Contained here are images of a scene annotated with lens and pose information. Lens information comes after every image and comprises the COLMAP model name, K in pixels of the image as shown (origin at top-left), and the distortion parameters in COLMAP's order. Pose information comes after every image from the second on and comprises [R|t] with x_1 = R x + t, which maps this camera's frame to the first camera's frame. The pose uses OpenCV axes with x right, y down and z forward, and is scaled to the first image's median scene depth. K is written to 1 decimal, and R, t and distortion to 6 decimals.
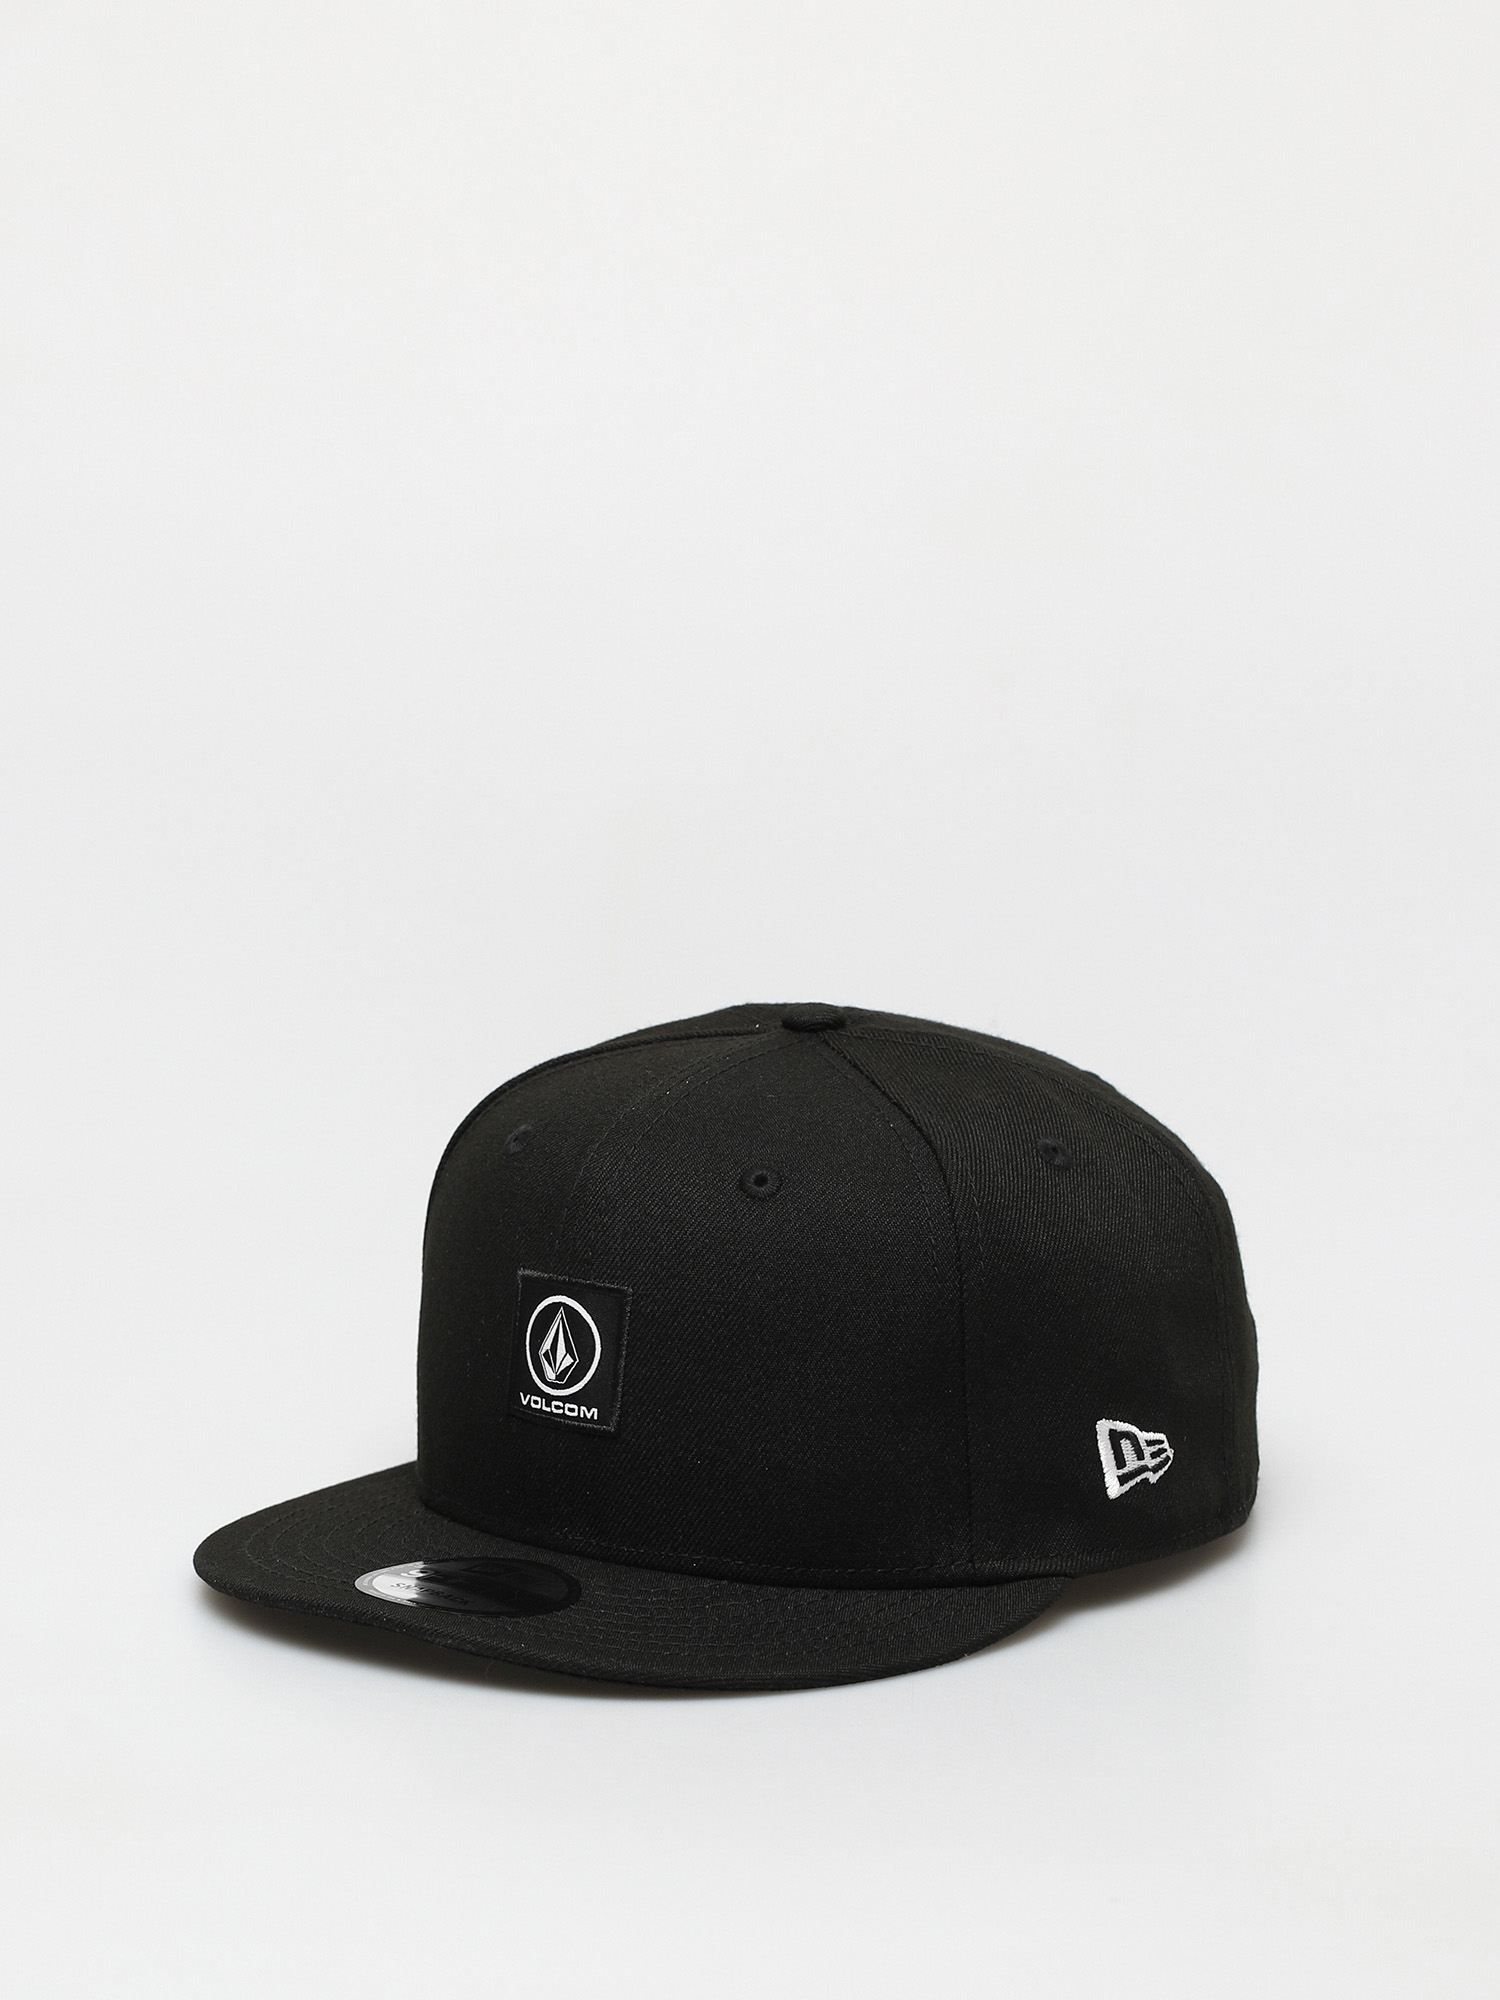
lens RADIAL K [[5665.2, 0, 750.6], [0, 5665.2, 1002.2], [0, 0, 1]] dist [0.144661, 0.000000]
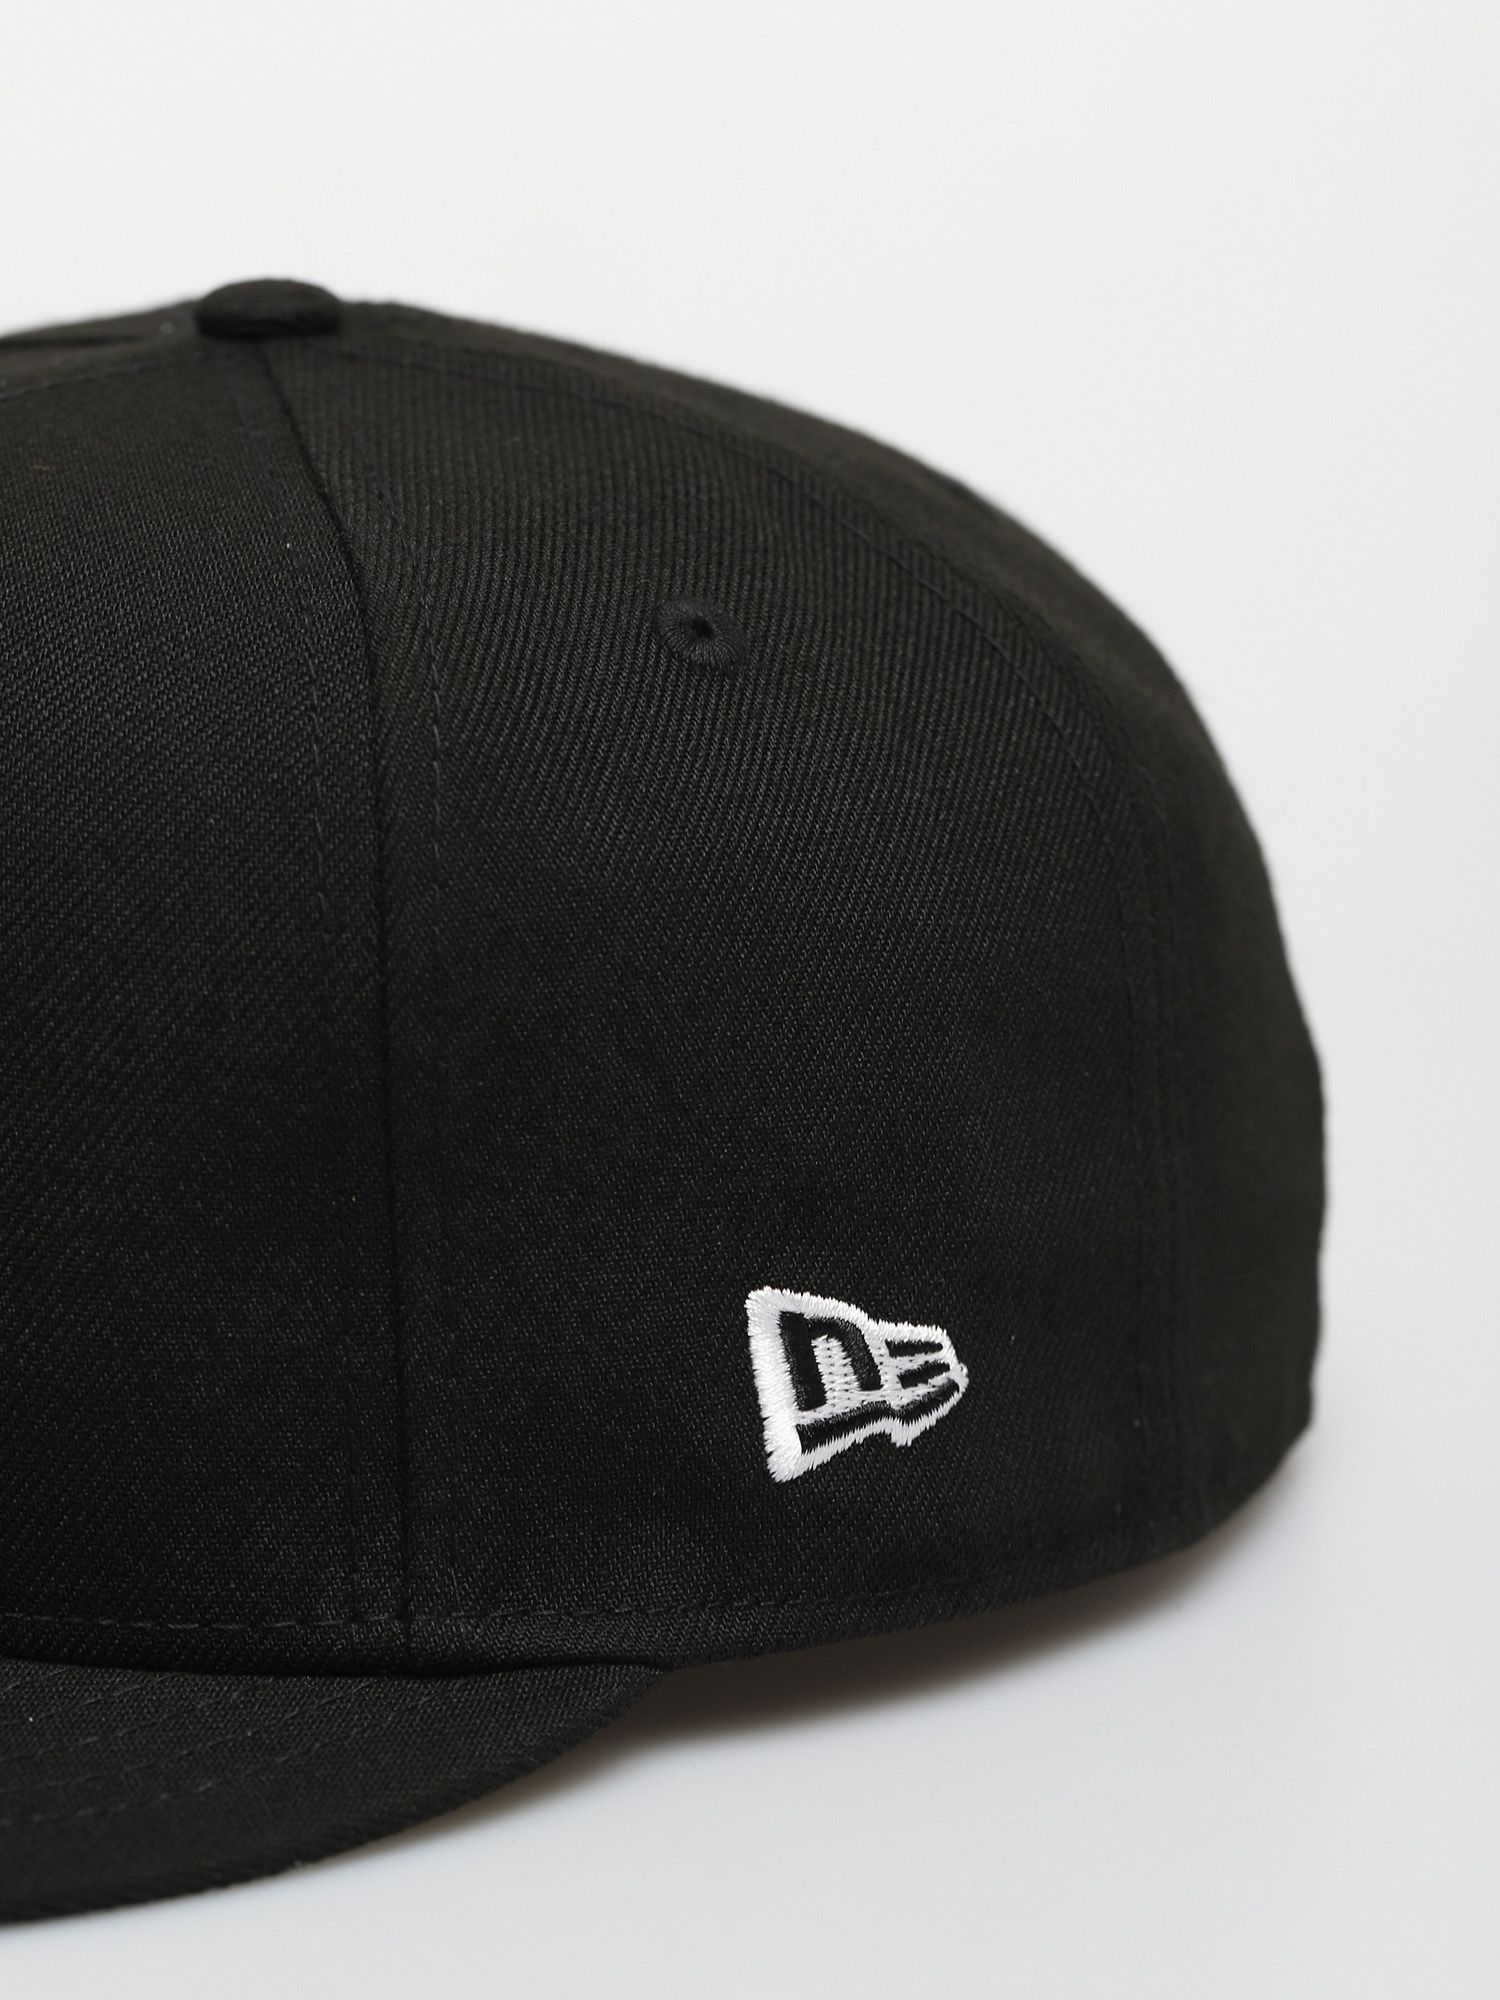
lens RADIAL K [[5665.2, 0, 750.3], [0, 5665.2, 996.0], [0, 0, 1]] dist [0.144661, 0.000000]
pose [[0.982910, 0.054697, -0.175774, 0.131191], [-0.044461, 0.997107, 0.061656, 0.027429], [0.178638, -0.052788, 0.982498, 0.598073]]
